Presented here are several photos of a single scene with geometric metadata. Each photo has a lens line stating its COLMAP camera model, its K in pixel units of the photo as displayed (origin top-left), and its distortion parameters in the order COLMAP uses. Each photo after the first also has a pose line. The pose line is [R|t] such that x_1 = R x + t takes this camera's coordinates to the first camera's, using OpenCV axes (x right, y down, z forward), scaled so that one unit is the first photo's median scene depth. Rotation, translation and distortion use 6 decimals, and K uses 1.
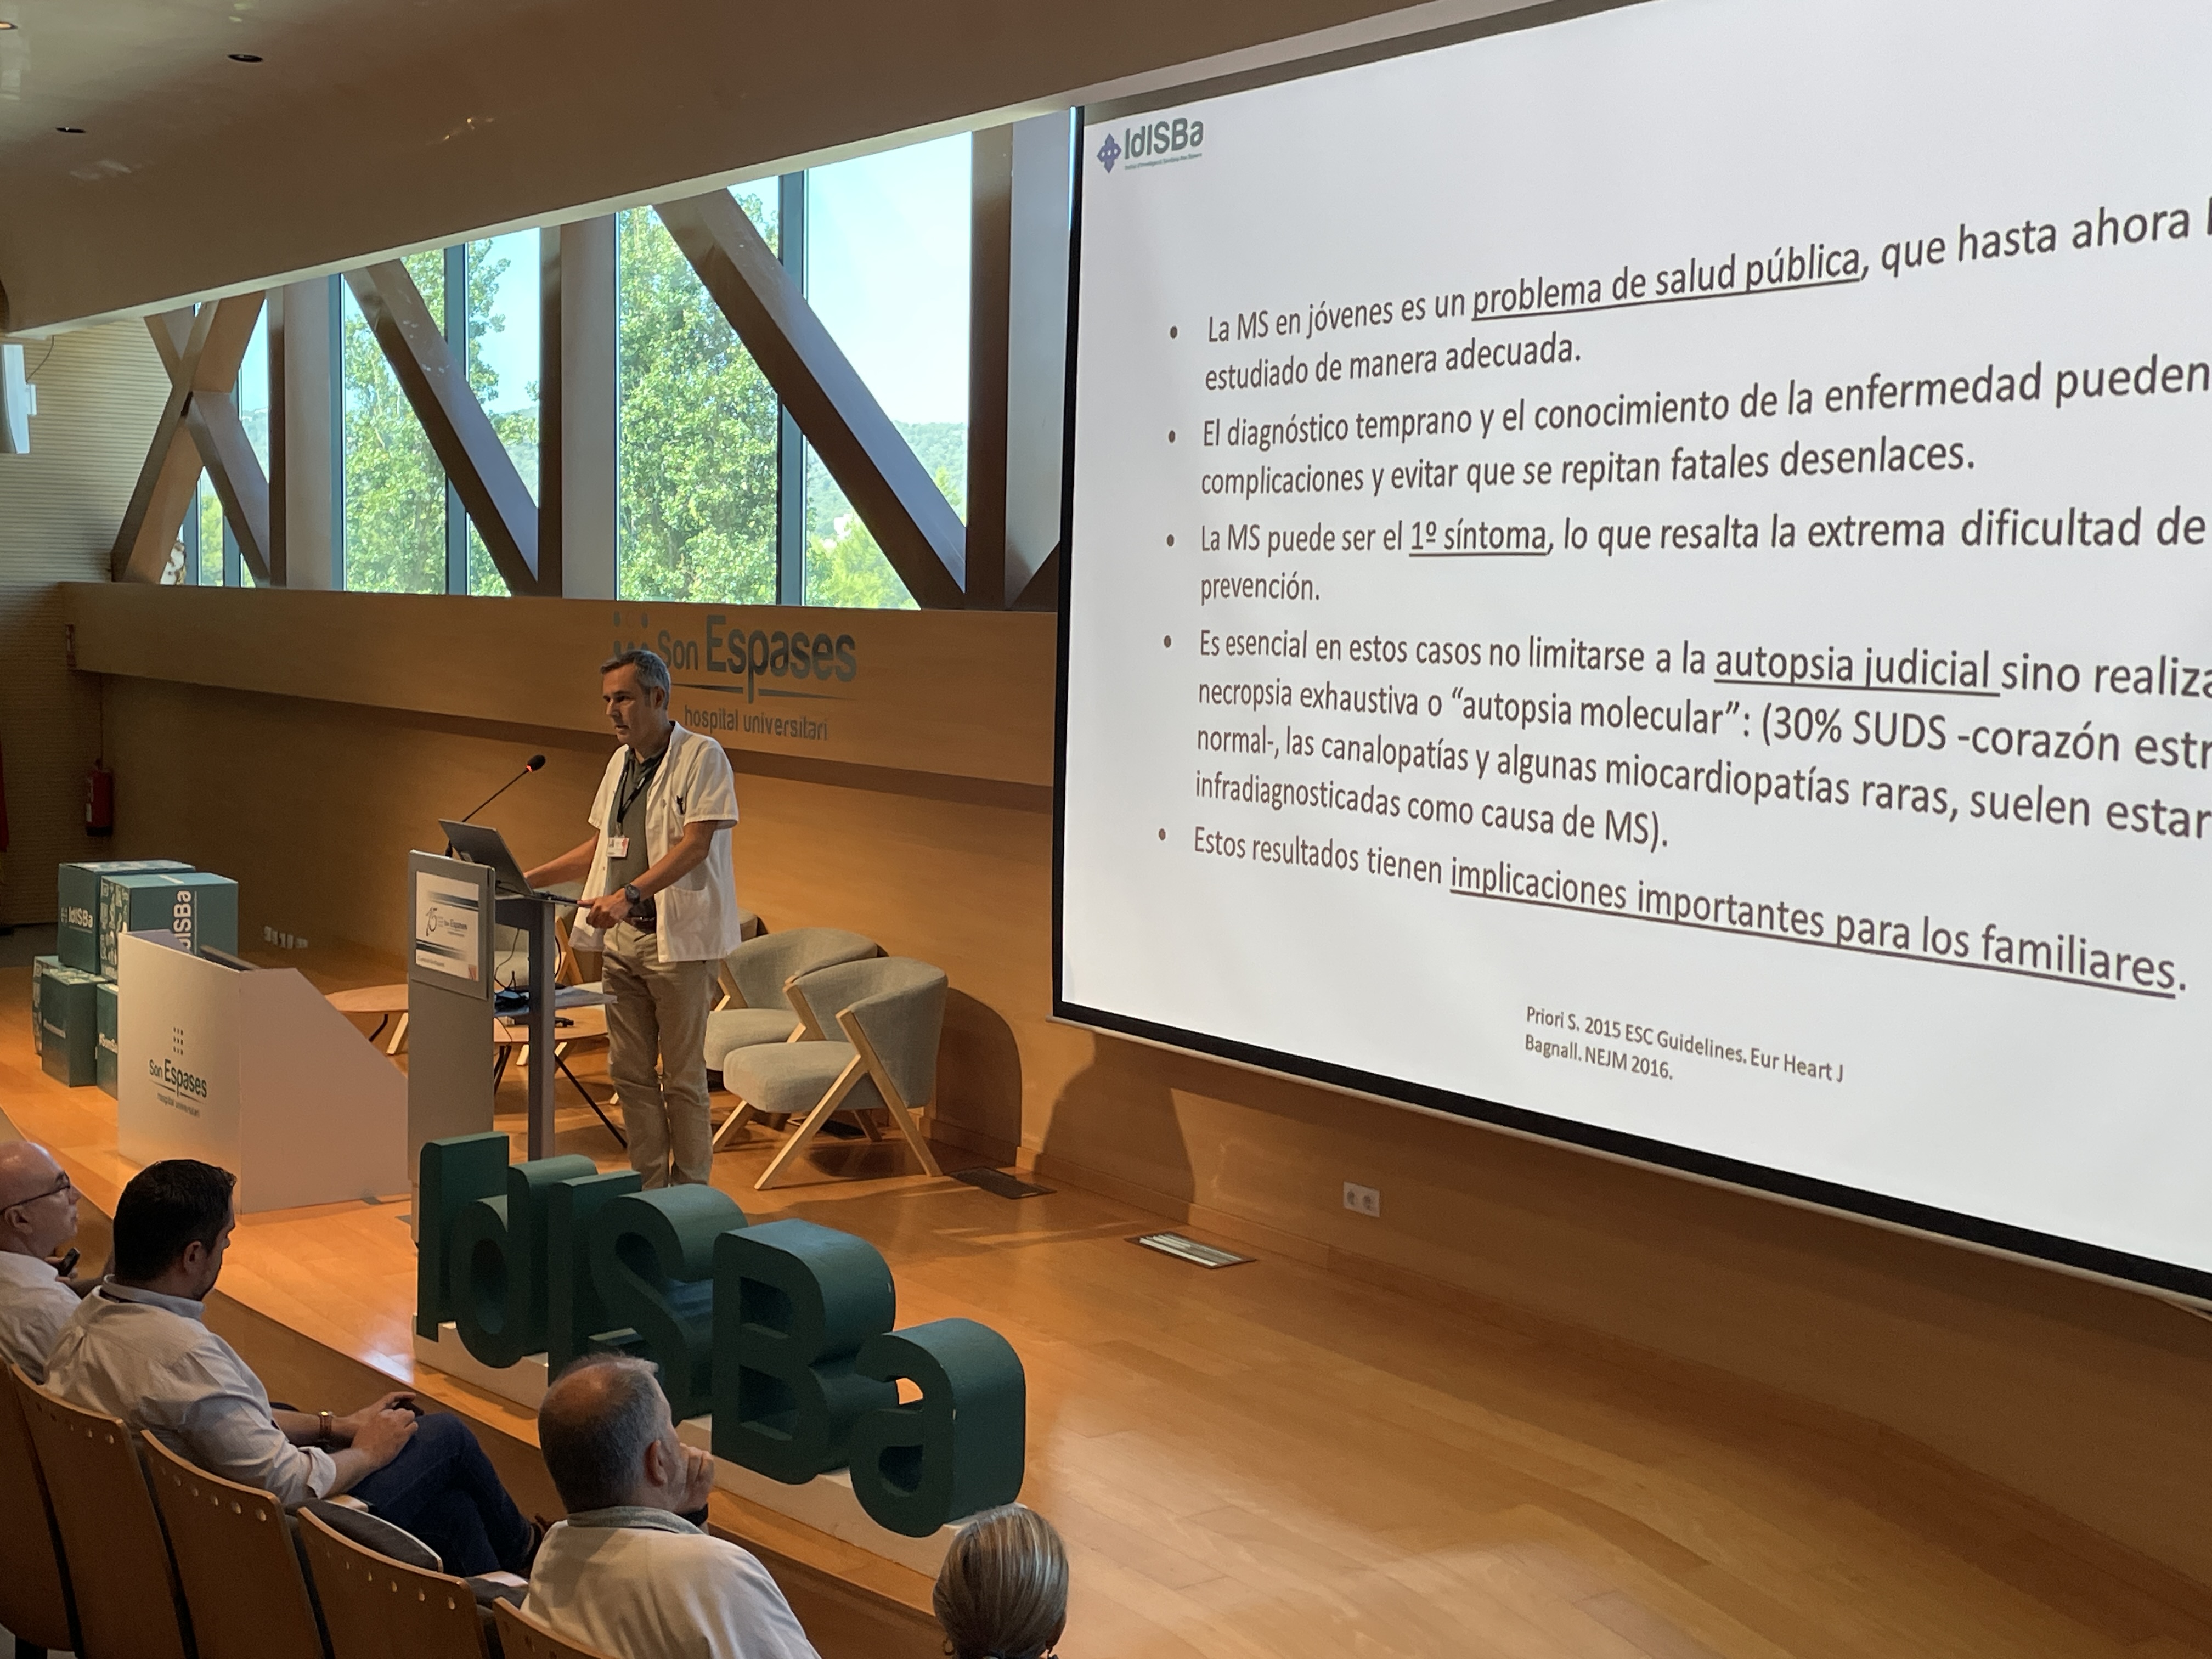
lens RADIAL K [[2691.0, 0, 1078.2], [0, 2691.0, 825.7], [0, 0, 1]] dist [0.179924, -0.001496]
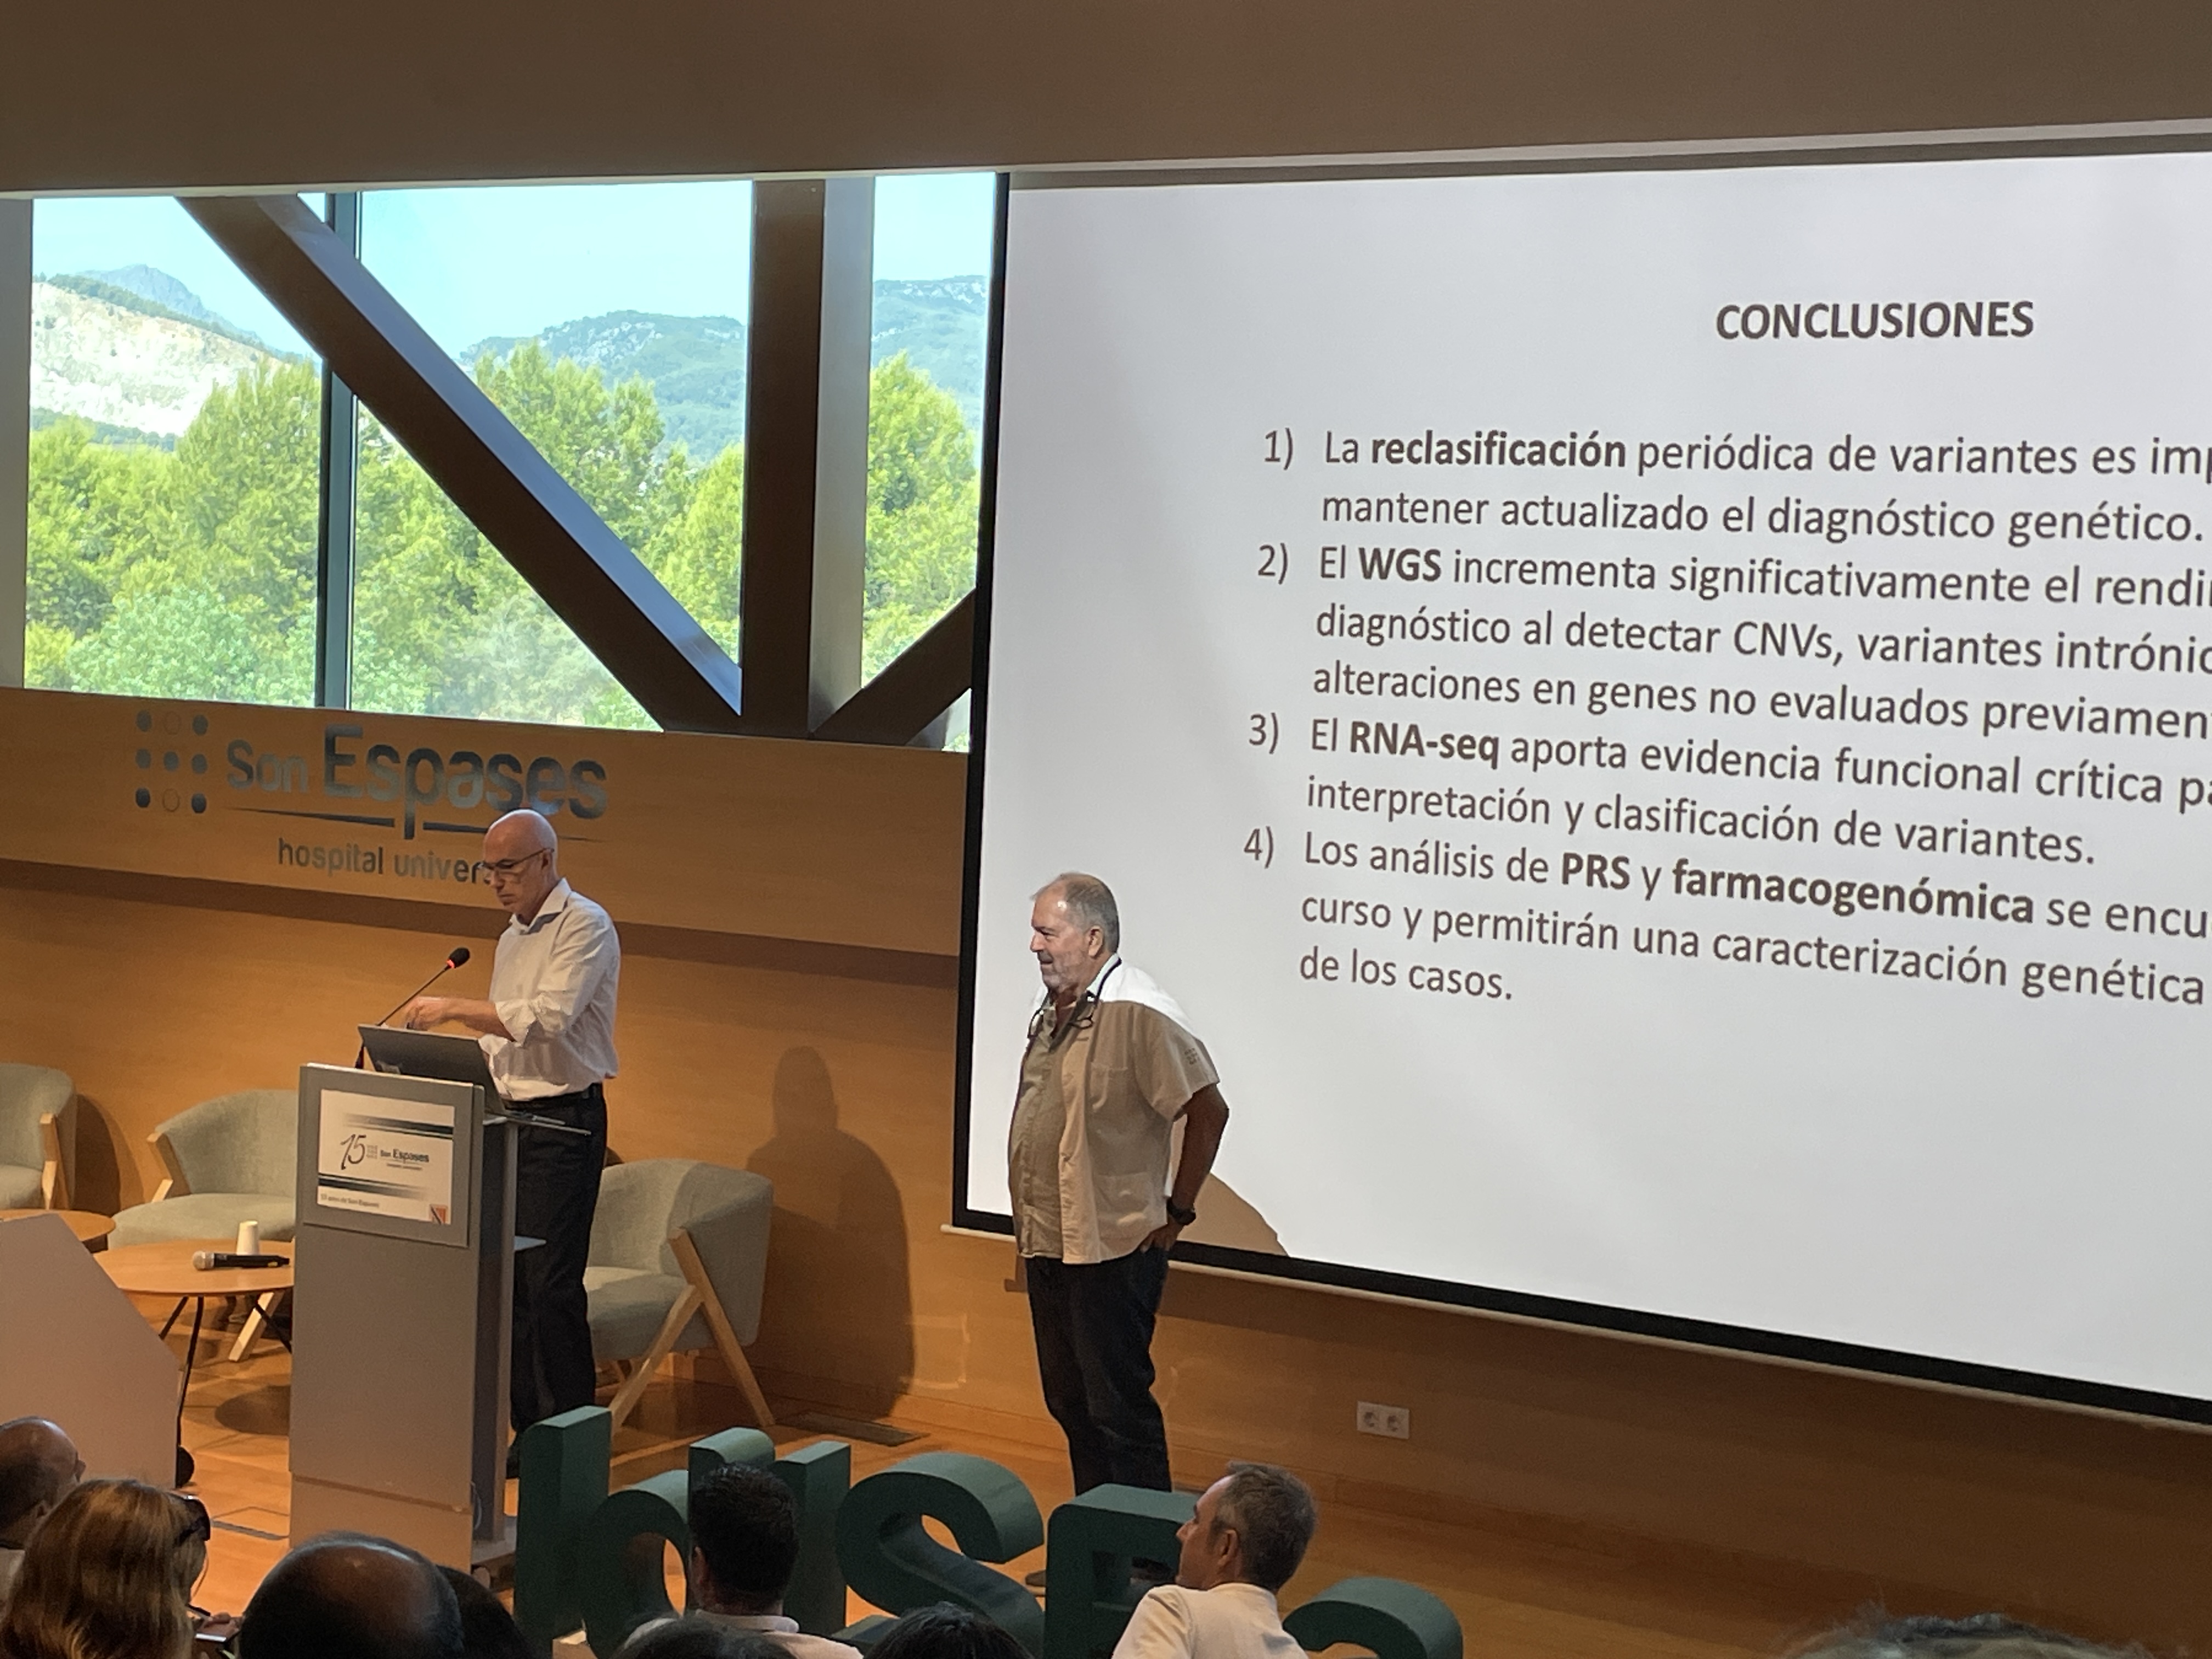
lens RADIAL K [[3689.6, 0, 1101.0], [0, 3689.6, 805.2], [0, 0, 1]] dist [0.148531, -0.294109]
pose [[0.929921, -0.005790, 0.367715, -0.393654], [0.012194, 0.999812, -0.015095, -0.043877], [-0.367558, 0.018521, 0.929816, -0.102656]]
